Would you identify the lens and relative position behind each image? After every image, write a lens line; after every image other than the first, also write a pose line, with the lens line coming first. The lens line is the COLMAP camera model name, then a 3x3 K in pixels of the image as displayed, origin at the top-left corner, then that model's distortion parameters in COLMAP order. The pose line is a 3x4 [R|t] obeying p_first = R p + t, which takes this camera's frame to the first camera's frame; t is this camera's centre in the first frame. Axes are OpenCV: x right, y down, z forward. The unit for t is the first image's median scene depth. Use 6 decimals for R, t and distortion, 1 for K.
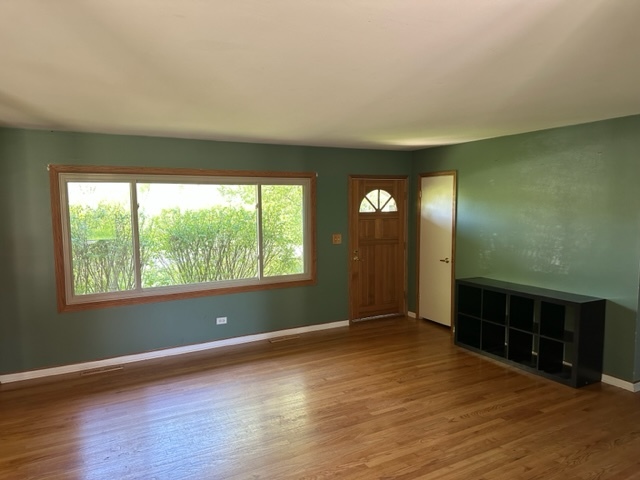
lens RADIAL K [[444.8, 0, 323.1], [0, 444.8, 244.6], [0, 0, 1]] dist [0.138249, -0.249352]
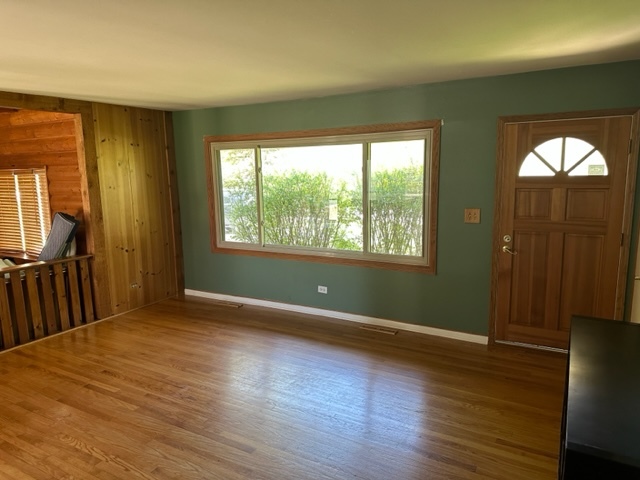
lens RADIAL K [[456.2, 0, 320.0], [0, 456.2, 240.0], [0, 0, 1]] dist [0.036740, -0.006883]
pose [[0.514247, 0.136509, -0.846708, 0.528000], [-0.059167, 0.990546, 0.123764, -0.050535], [0.855599, -0.013548, 0.517463, 0.451131]]
